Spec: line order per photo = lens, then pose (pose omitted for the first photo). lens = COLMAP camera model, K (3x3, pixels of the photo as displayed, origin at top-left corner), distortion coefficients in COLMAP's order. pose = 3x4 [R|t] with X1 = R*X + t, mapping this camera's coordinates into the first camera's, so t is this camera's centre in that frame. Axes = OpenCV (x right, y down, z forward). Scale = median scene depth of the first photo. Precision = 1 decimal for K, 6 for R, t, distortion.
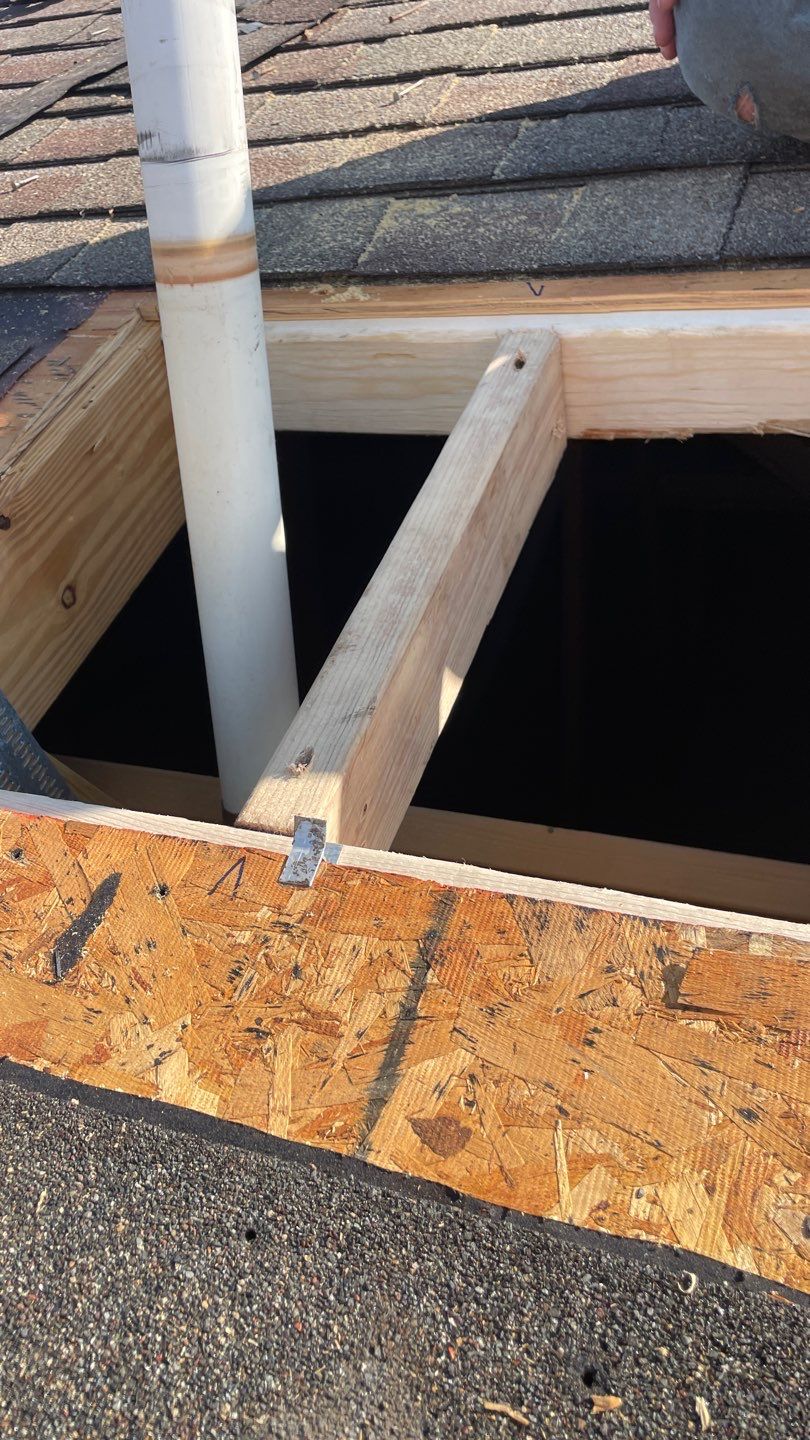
lens RADIAL K [[1120.4, 0, 405.0], [0, 1120.4, 720.0], [0, 0, 1]] dist [0.081047, -0.141734]
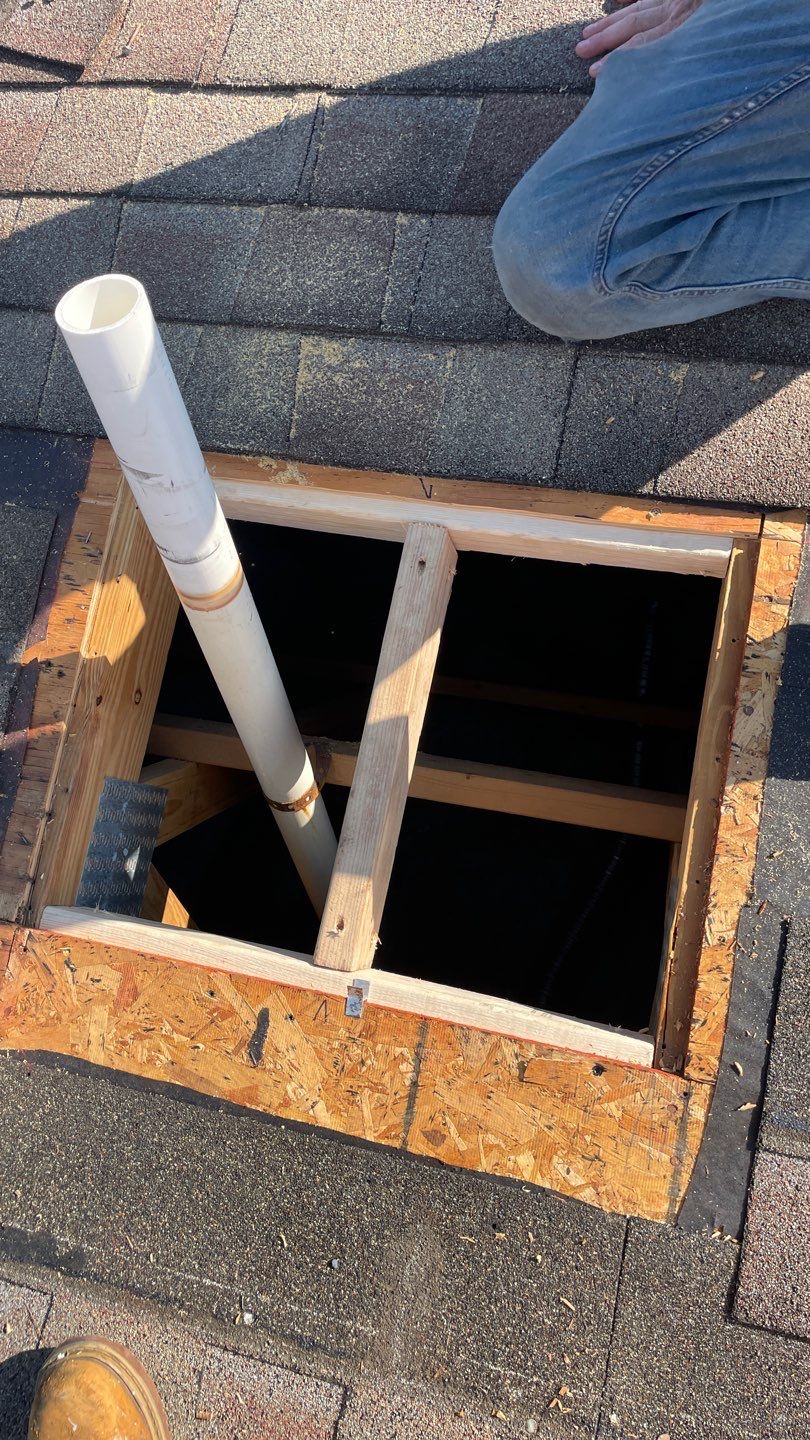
lens RADIAL K [[1120.4, 0, 405.0], [0, 1120.4, 720.0], [0, 0, 1]] dist [0.081047, -0.141734]
pose [[0.990291, -0.138626, 0.010308, 0.065258], [0.110225, 0.828261, 0.549395, -1.696165], [-0.084698, -0.542924, 0.835499, -0.580638]]
